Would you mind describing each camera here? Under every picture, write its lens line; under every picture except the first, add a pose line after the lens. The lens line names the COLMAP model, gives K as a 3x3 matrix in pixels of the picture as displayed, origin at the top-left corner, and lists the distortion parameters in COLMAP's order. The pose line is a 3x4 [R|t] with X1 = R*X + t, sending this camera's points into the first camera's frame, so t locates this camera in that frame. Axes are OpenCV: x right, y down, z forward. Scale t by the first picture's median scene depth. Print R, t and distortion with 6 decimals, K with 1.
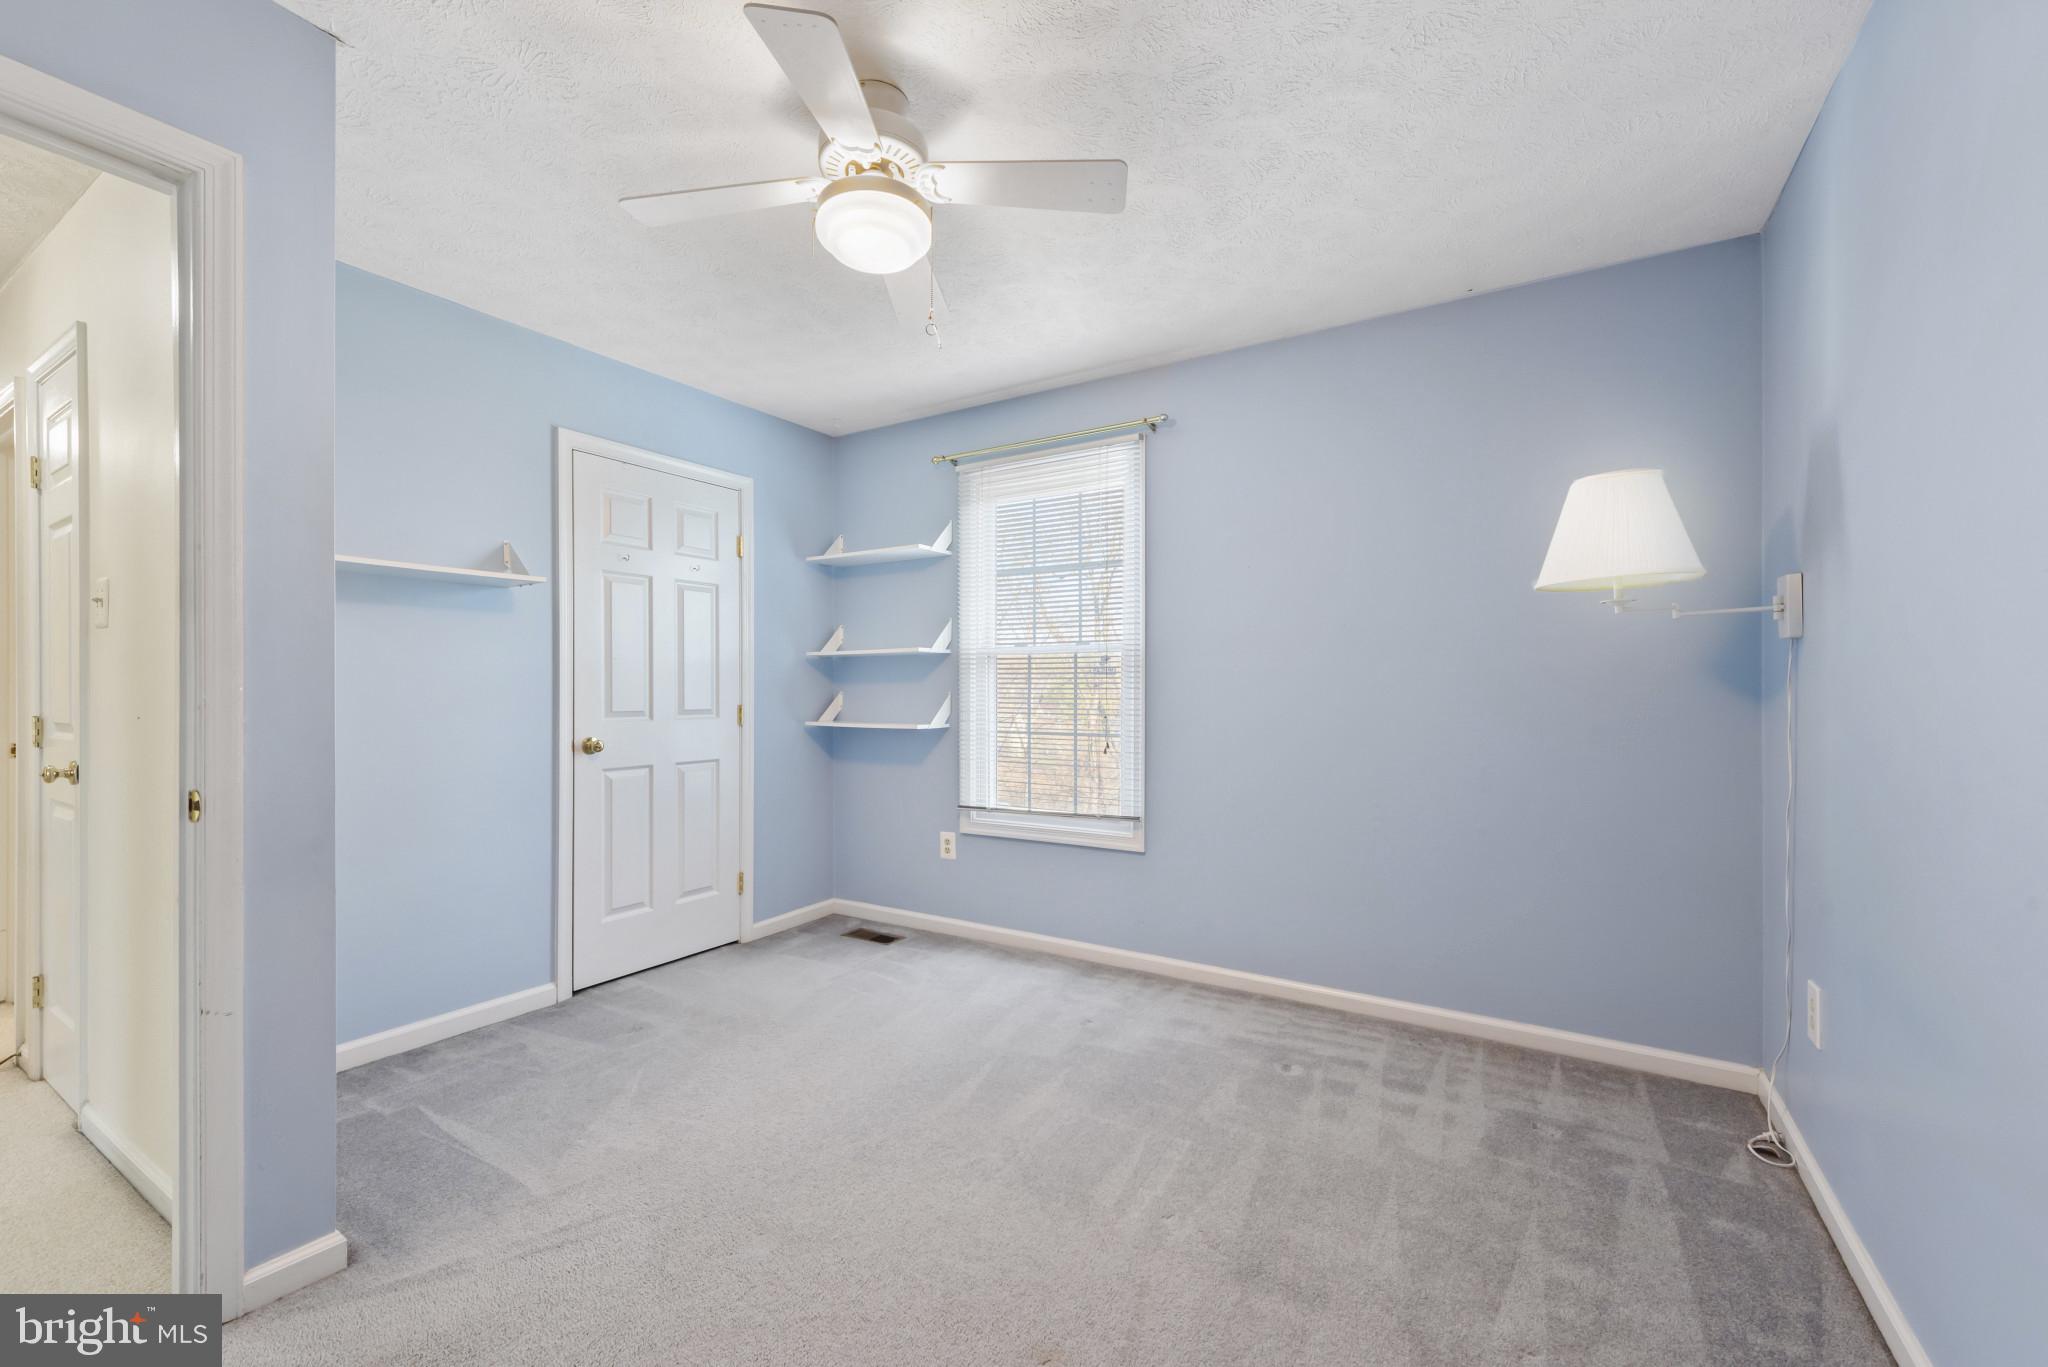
lens RADIAL K [[841.6, 0, 1025.6], [0, 841.6, 685.6], [0, 0, 1]] dist [0.015953, -0.006653]
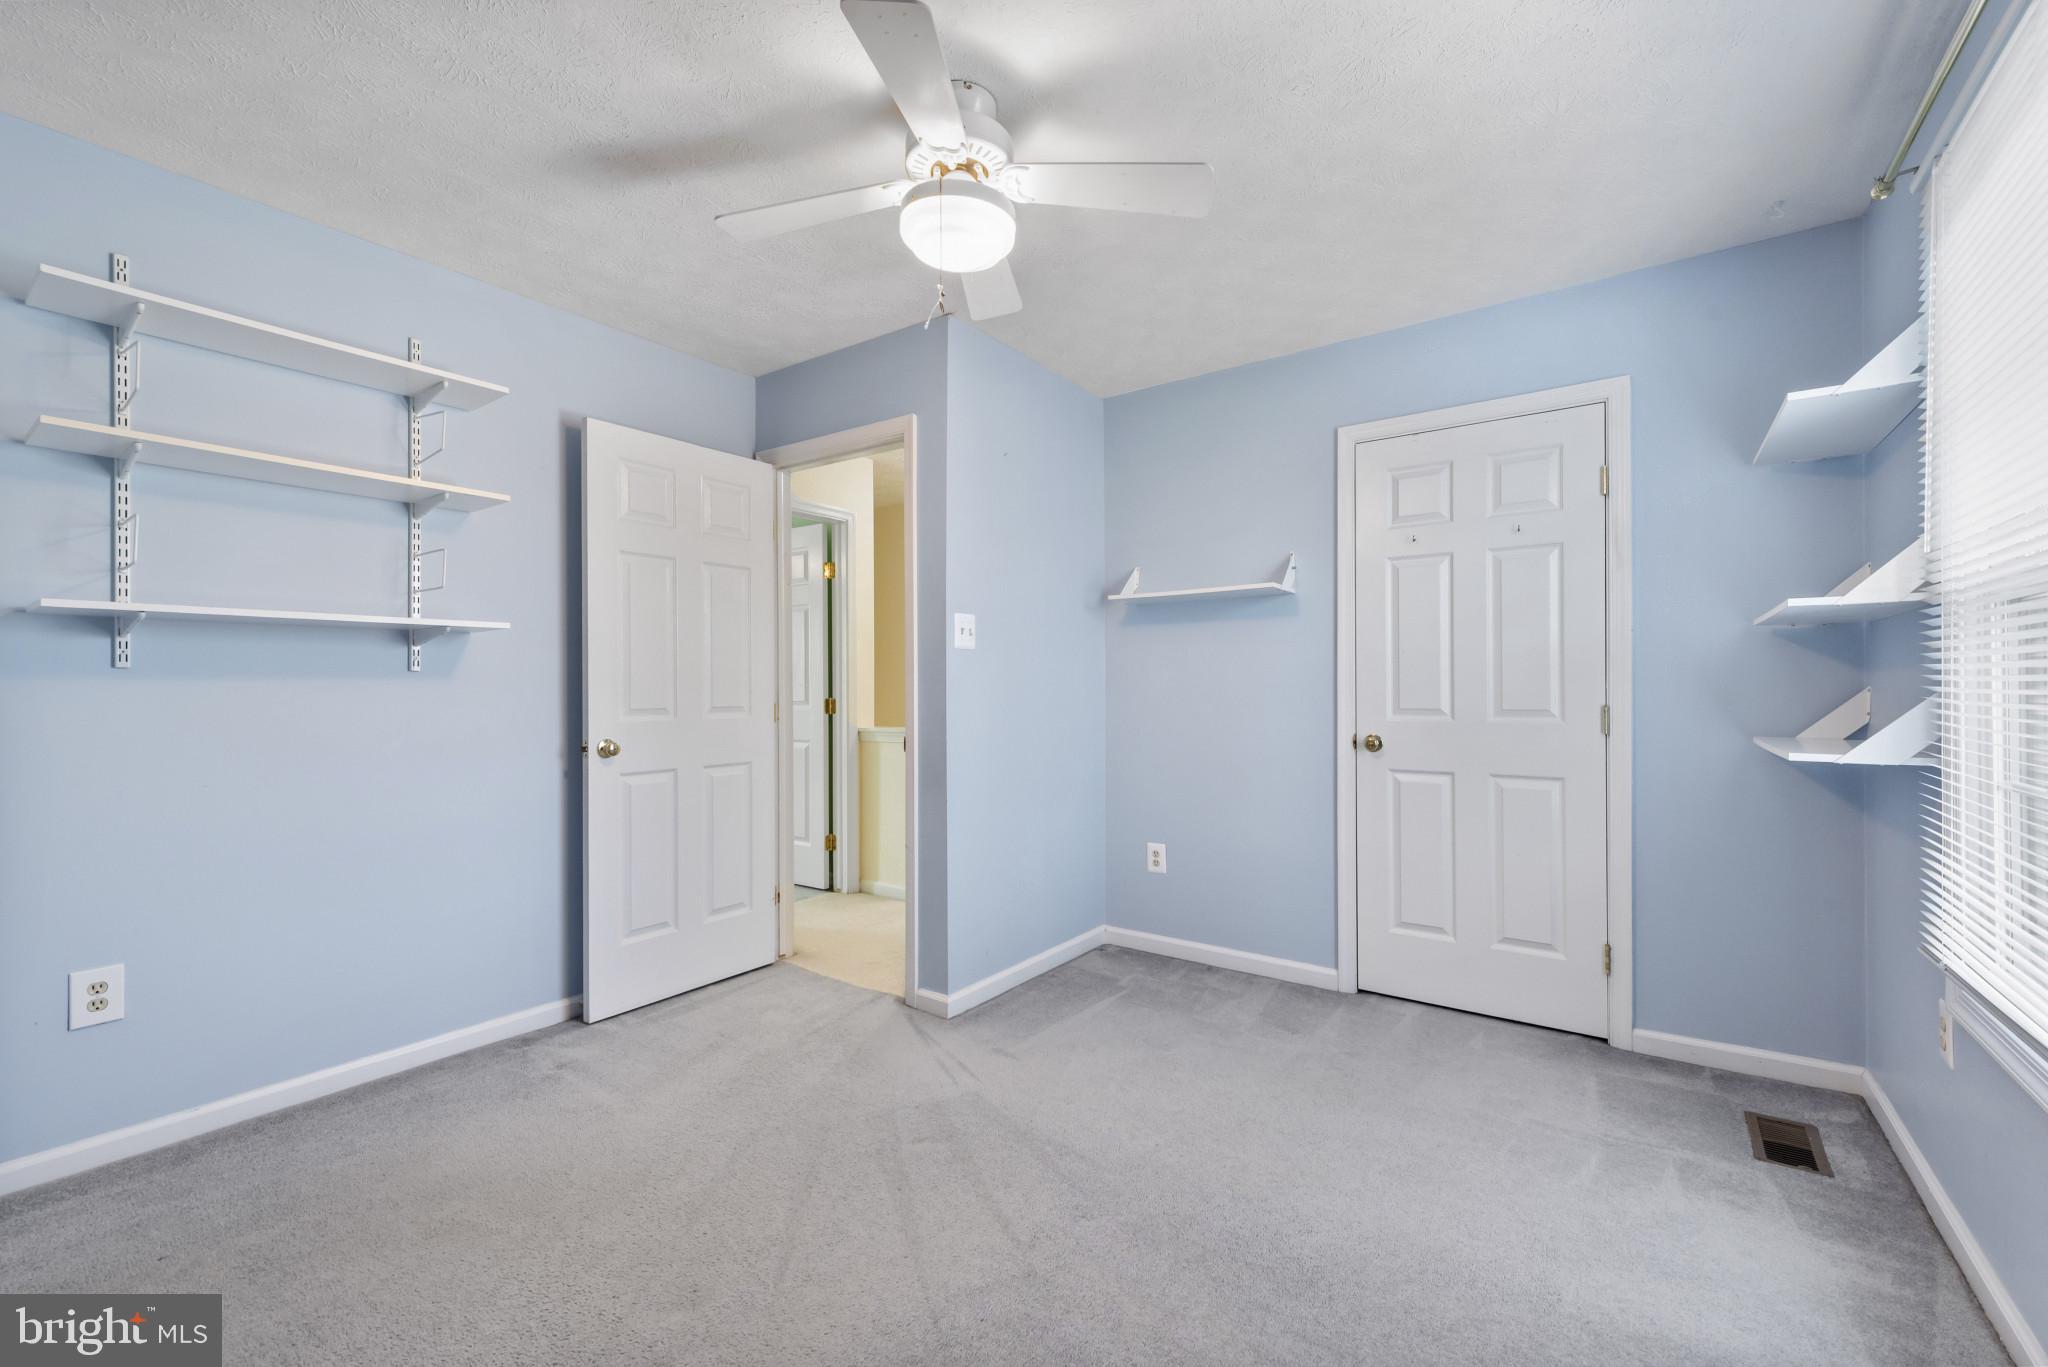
lens RADIAL K [[830.3, 0, 1024.0], [0, 830.3, 683.5], [0, 0, 1]] dist [0.000313, 0.000065]
pose [[-0.071616, -0.007585, -0.997403, 0.459434], [0.006346, 0.999947, -0.008060, 0.008220], [0.997412, -0.006907, -0.071564, 0.666931]]
